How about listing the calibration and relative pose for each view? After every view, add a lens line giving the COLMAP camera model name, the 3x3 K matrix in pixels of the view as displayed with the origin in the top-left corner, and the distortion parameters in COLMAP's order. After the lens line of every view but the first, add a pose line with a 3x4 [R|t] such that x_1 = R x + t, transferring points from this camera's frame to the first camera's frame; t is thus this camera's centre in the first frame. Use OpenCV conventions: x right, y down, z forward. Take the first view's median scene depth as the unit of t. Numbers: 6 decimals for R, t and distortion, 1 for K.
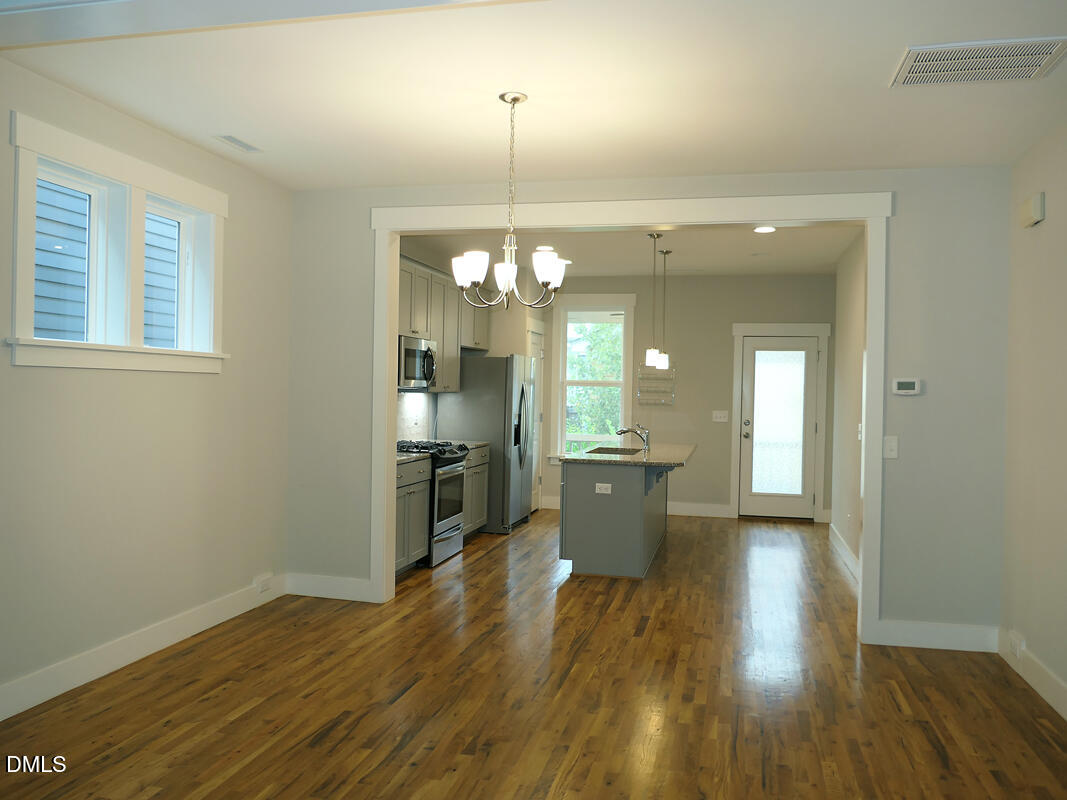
lens RADIAL K [[813.6, 0, 503.6], [0, 813.6, 399.8], [0, 0, 1]] dist [-0.000649, -0.001536]
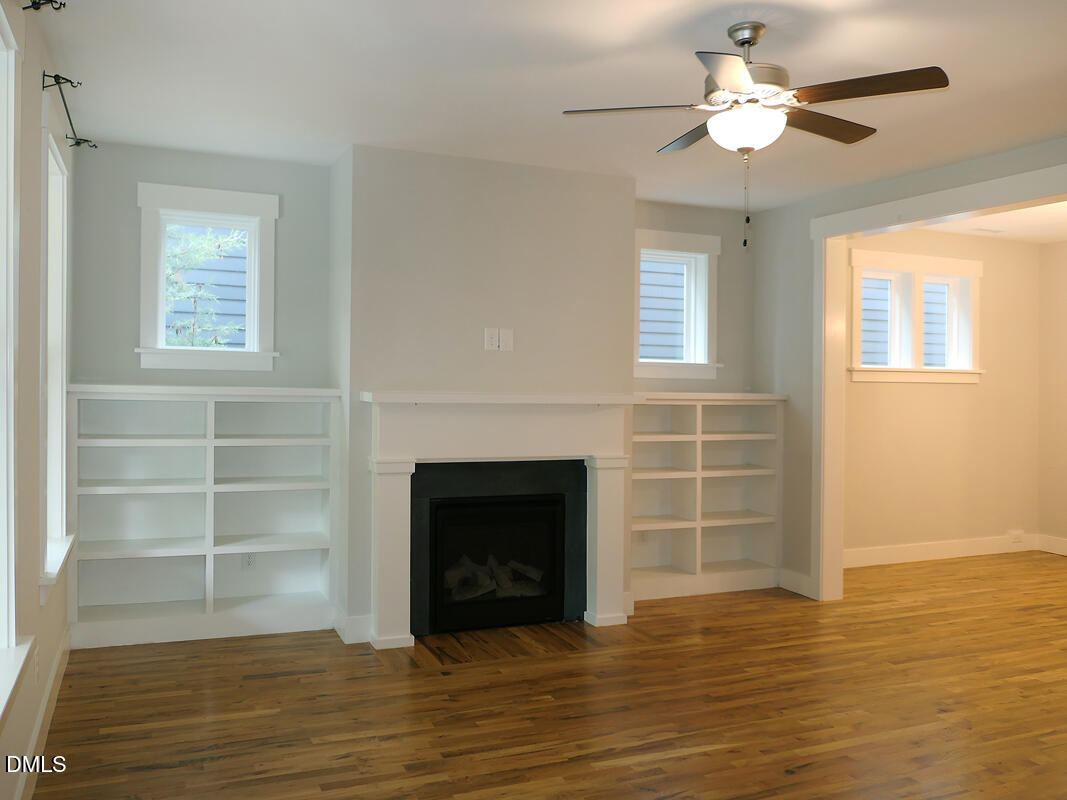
lens RADIAL K [[849.5, 0, 499.0], [0, 849.5, 364.8], [0, 0, 1]] dist [-0.028917, 0.007286]
pose [[0.612026, -0.020460, -0.790573, 0.235979], [-0.016004, 0.999140, -0.038248, 0.004055], [0.790675, 0.036061, 0.611173, -0.444765]]
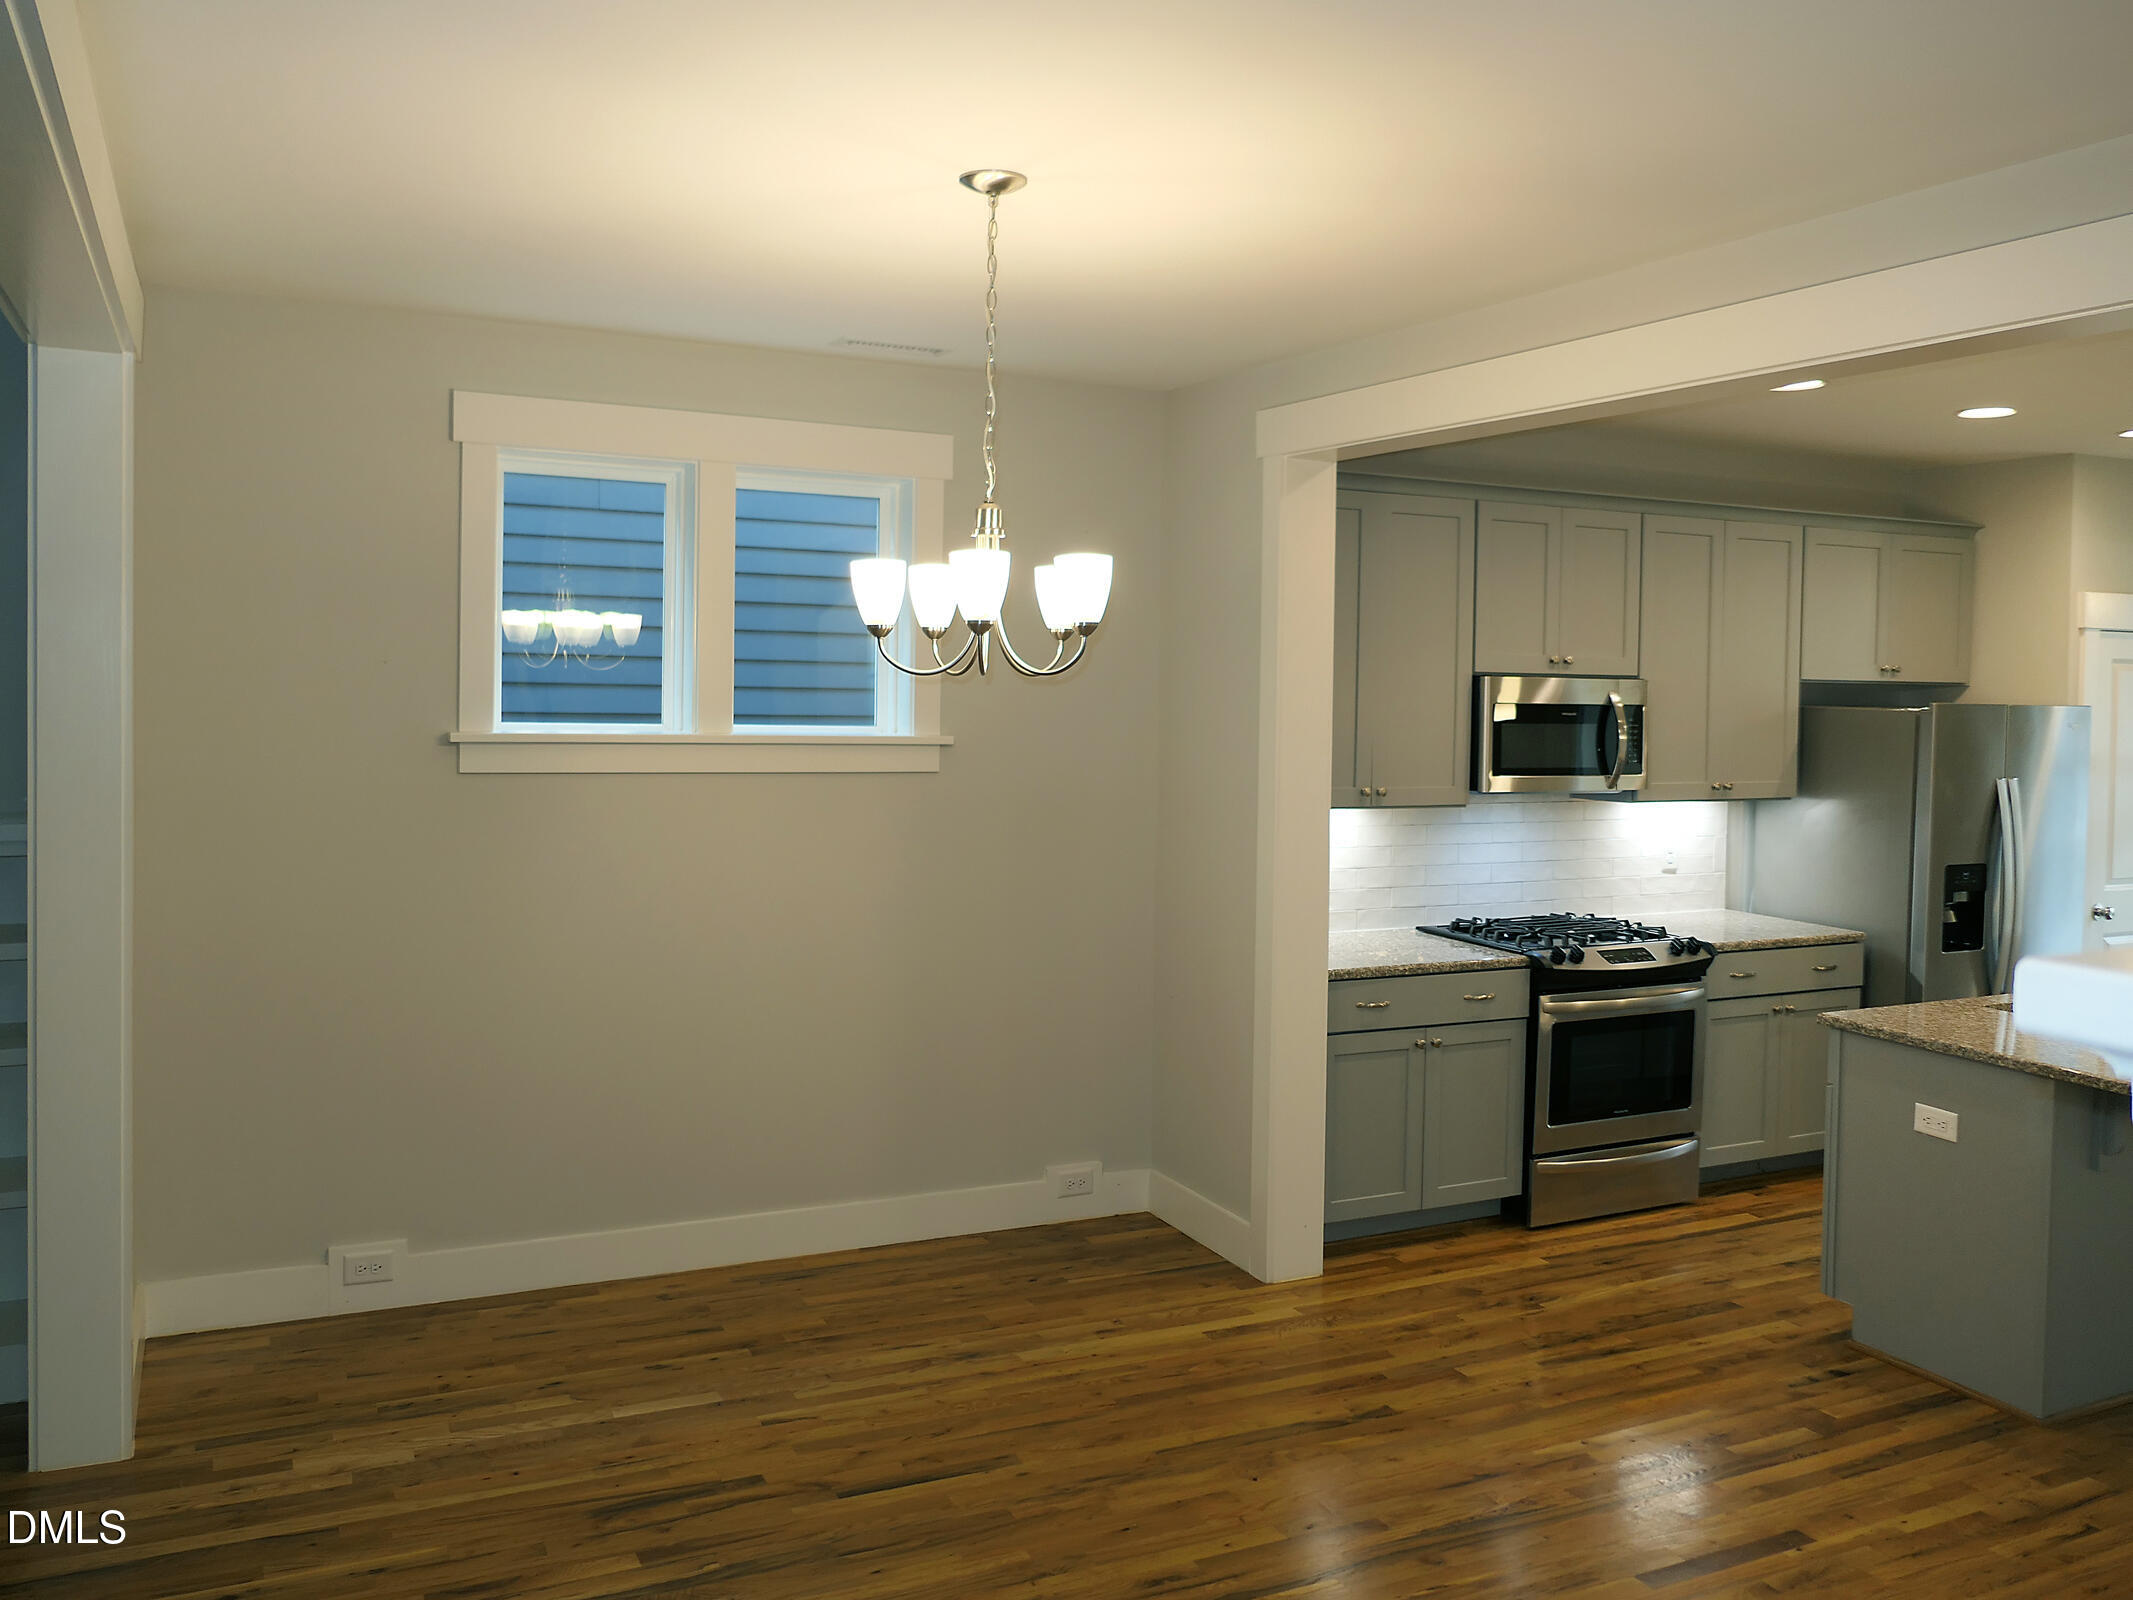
lens RADIAL K [[1629.2, 0, 1016.2], [0, 1629.2, 729.4], [0, 0, 1]] dist [-0.025128, 0.002250]
pose [[0.648730, 0.014920, -0.760872, 0.366568], [-0.018255, 0.999825, 0.004042, -0.048256], [0.760800, 0.011268, 0.648889, 0.254822]]
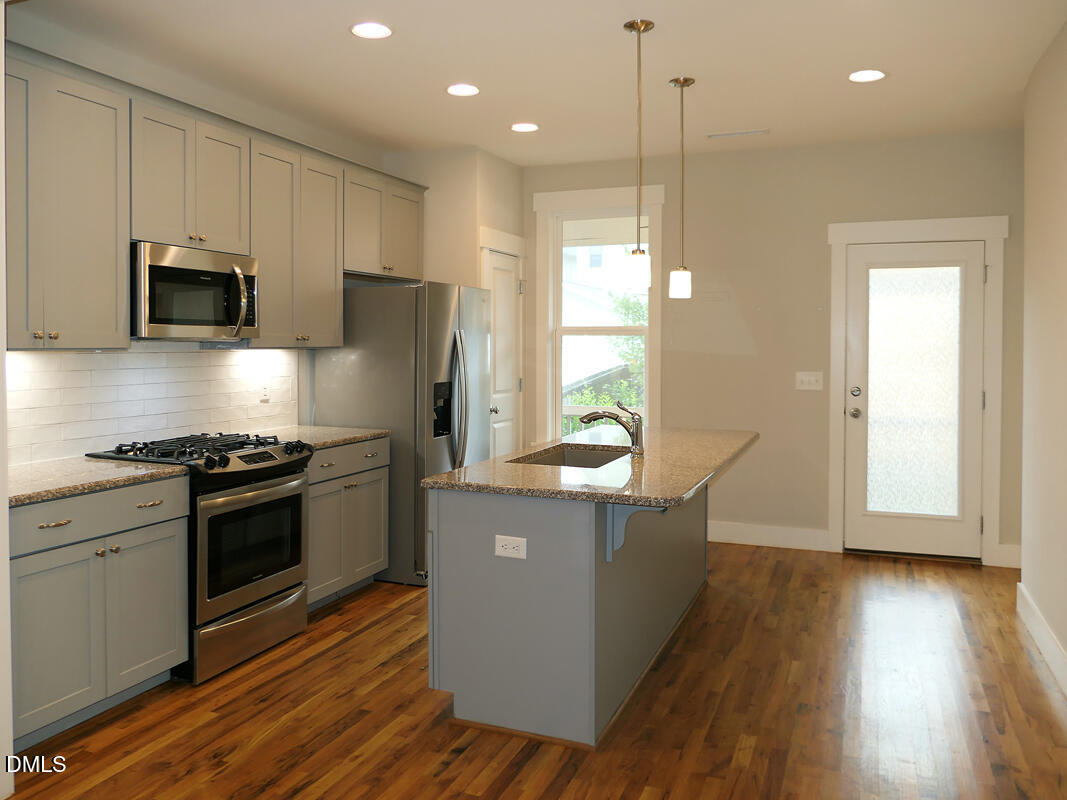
lens RADIAL K [[851.1, 0, 473.4], [0, 851.1, 354.7], [0, 0, 1]] dist [-0.007504, 0.001338]
pose [[0.987880, -0.014838, -0.154508, 0.170100], [0.013973, 0.999880, -0.006679, 0.002014], [0.154589, 0.004439, 0.987969, 0.490157]]
